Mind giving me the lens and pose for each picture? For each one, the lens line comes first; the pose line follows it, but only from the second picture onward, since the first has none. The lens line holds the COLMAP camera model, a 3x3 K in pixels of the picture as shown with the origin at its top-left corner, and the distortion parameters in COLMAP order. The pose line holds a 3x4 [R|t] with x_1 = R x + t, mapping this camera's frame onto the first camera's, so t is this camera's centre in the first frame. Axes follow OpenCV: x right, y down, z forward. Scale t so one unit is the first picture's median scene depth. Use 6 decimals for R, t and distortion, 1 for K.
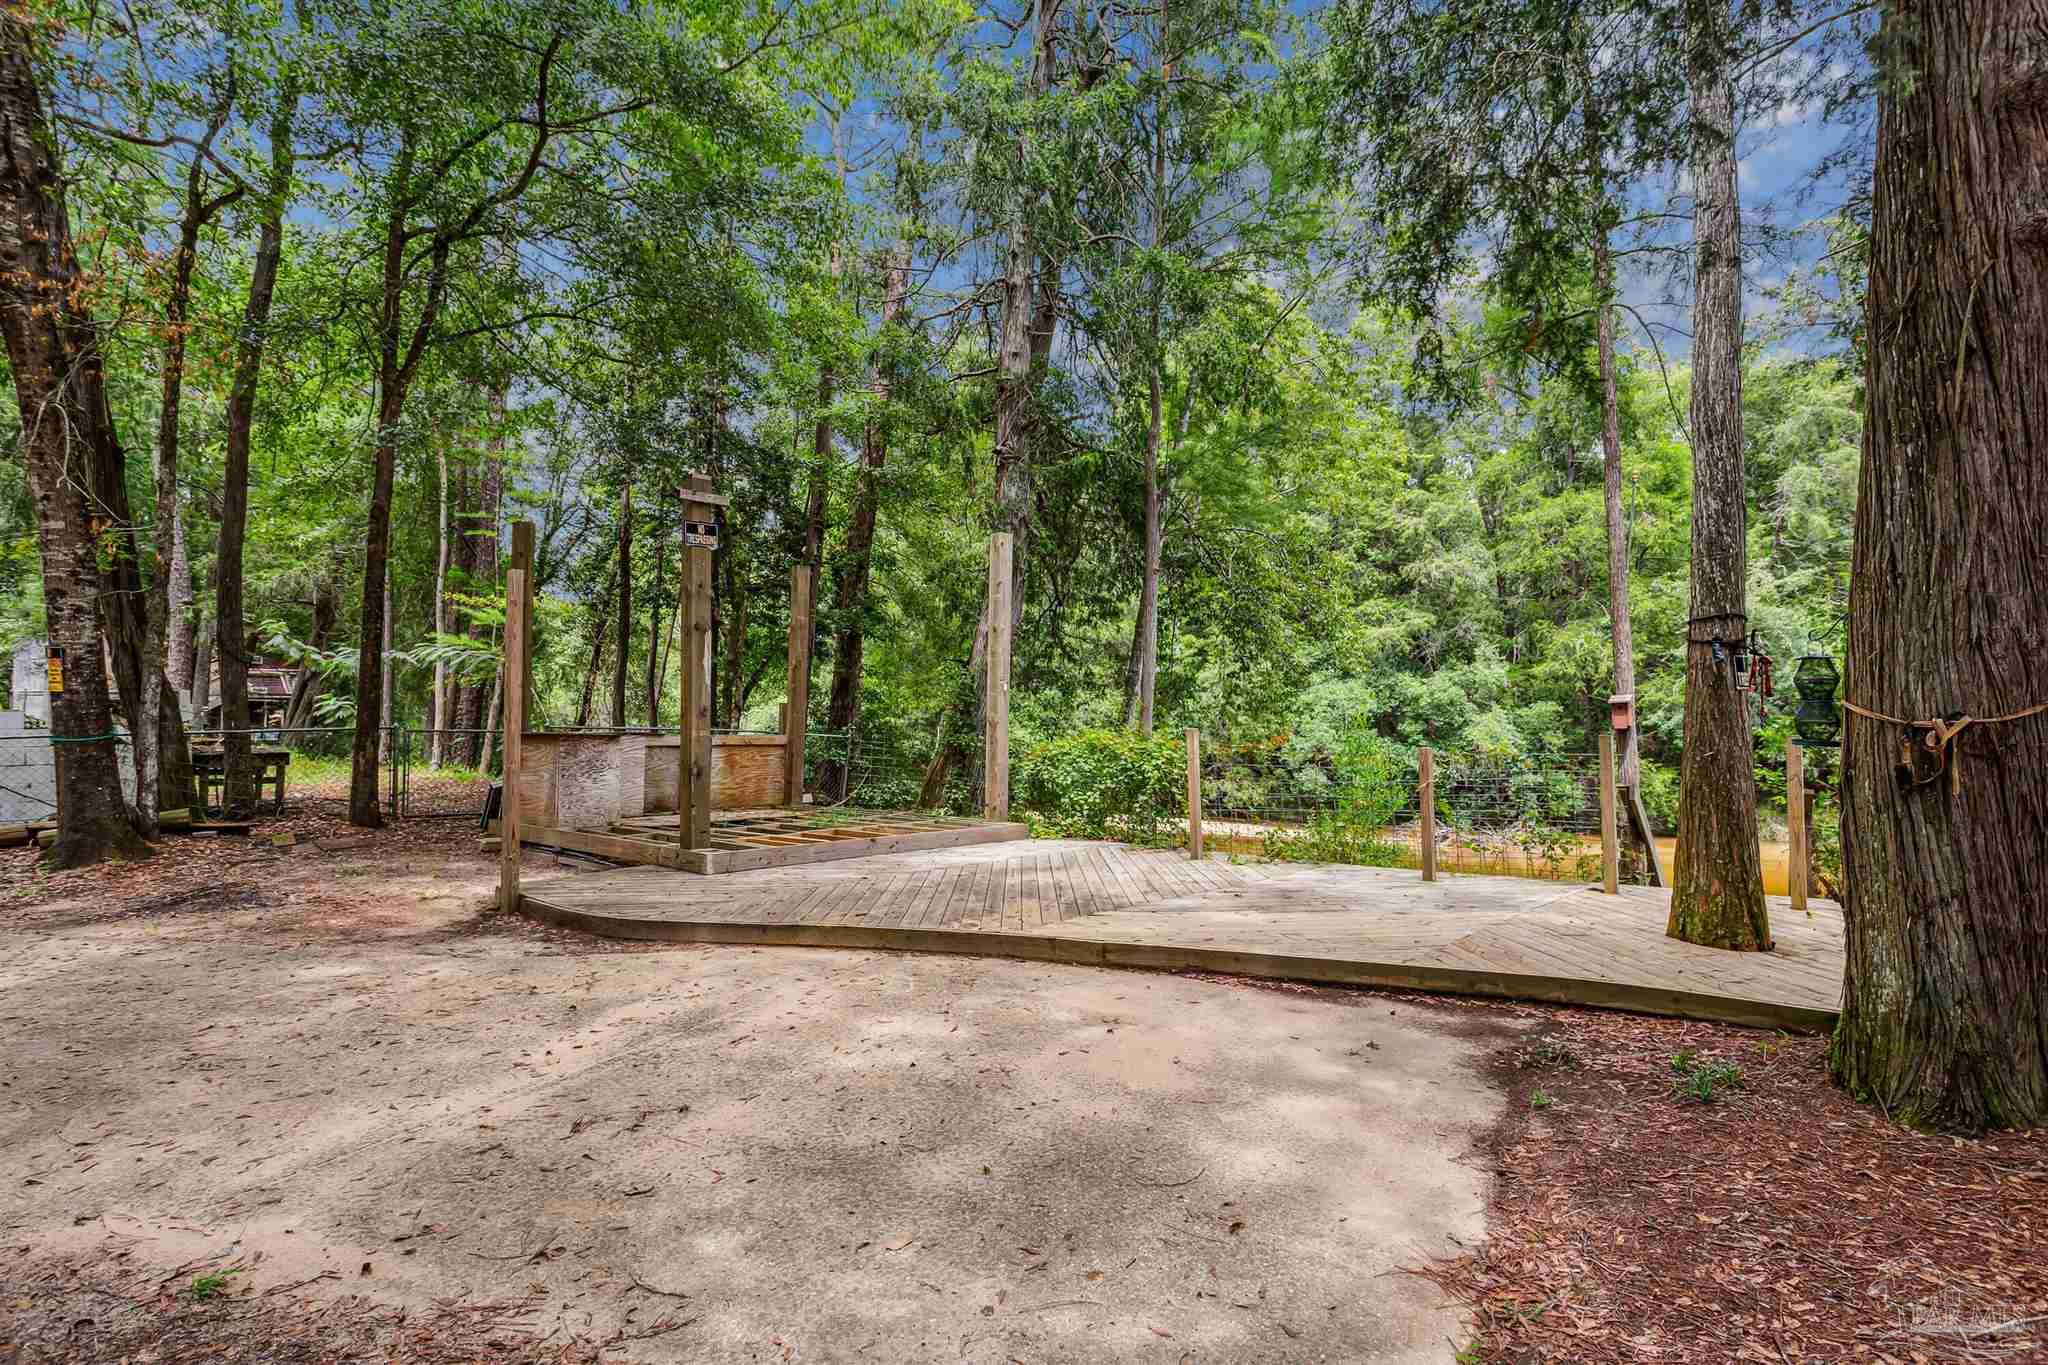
lens RADIAL K [[958.2, 0, 1017.7], [0, 958.2, 695.1], [0, 0, 1]] dist [0.003773, 0.001349]
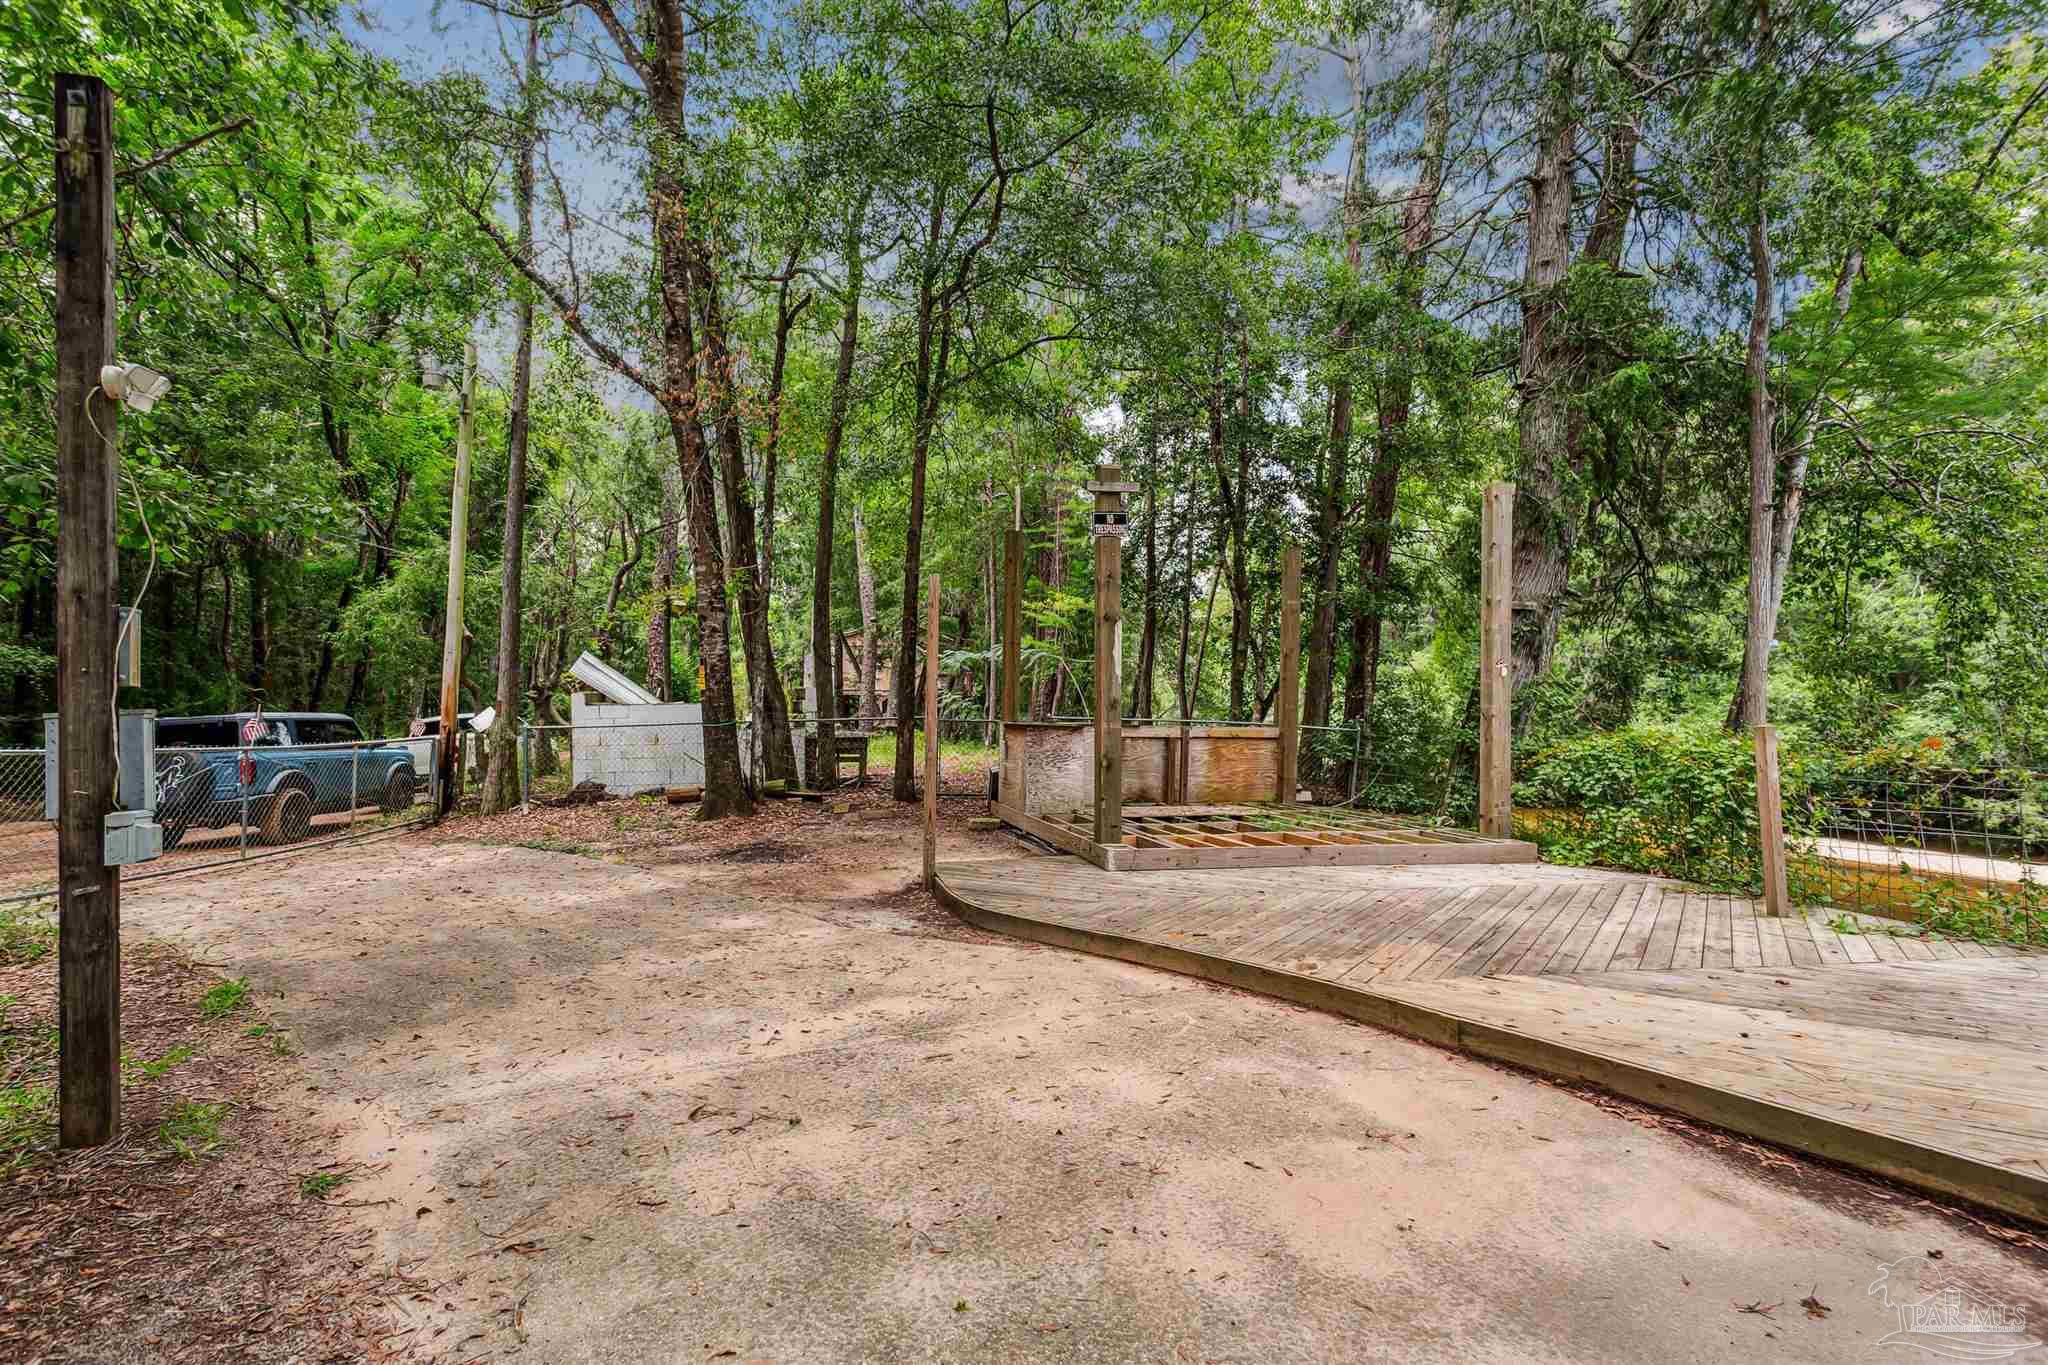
lens RADIAL K [[958.2, 0, 1041.7], [0, 958.2, 677.0], [0, 0, 1]] dist [0.003773, 0.001349]
pose [[0.820287, -0.018771, -0.571644, 0.081123], [0.013311, 0.999817, -0.013731, 0.001239], [0.571797, 0.003654, 0.820387, 0.071482]]
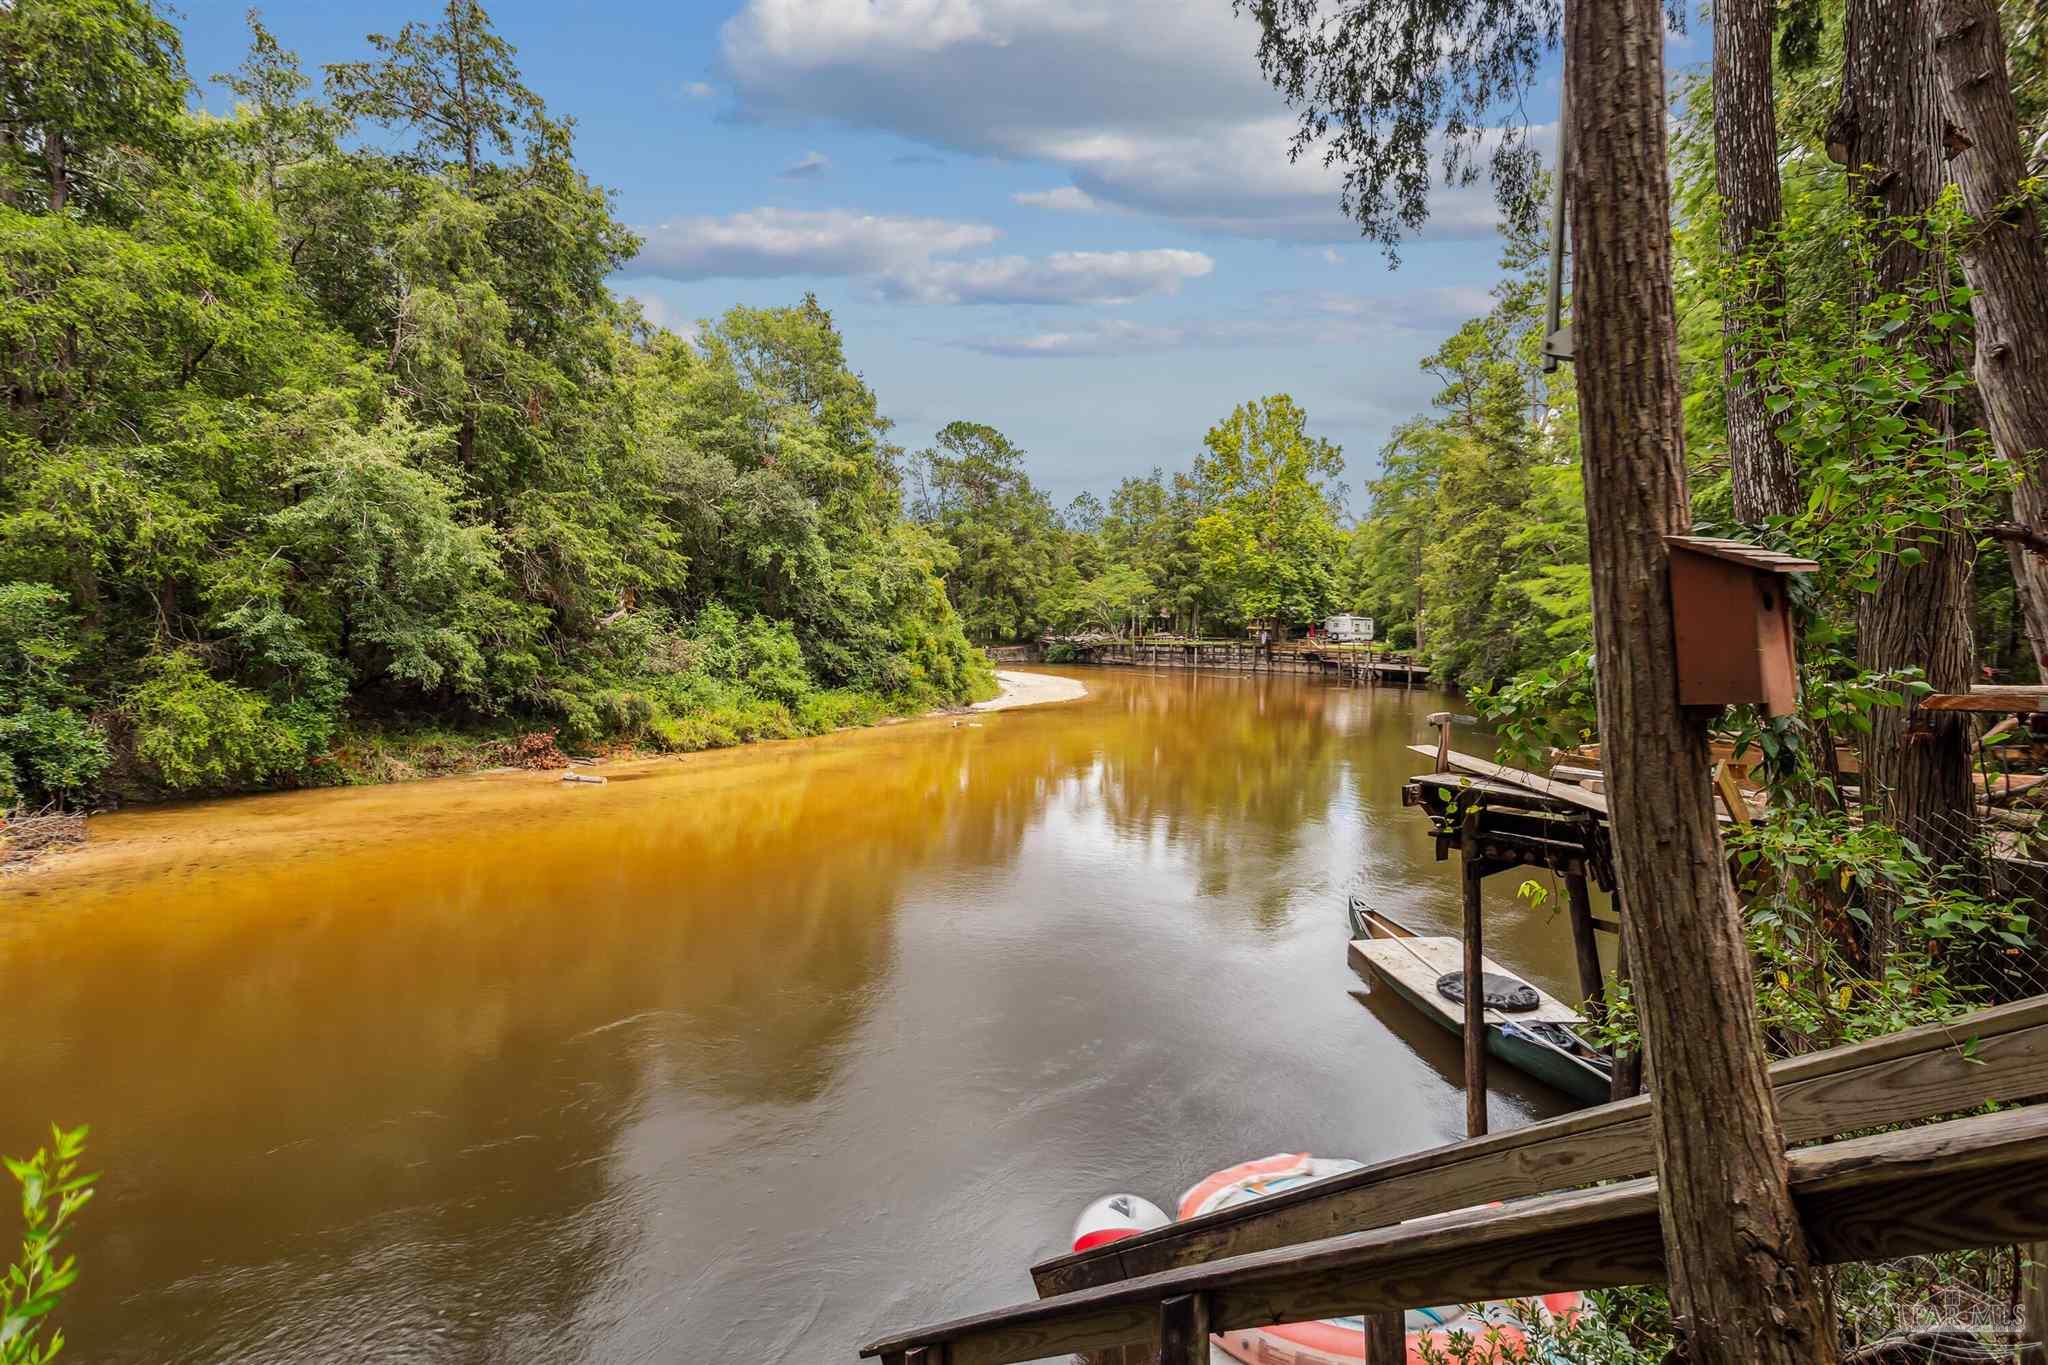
lens RADIAL K [[1054.8, 0, 1031.7], [0, 1054.8, 678.4], [0, 0, 1]] dist [0.015055, 0.001298]
pose [[0.266735, -0.038784, 0.962989, 0.203940], [-0.036340, 0.998075, 0.050262, 0.017327], [-0.963084, -0.048402, 0.264812, 0.515962]]
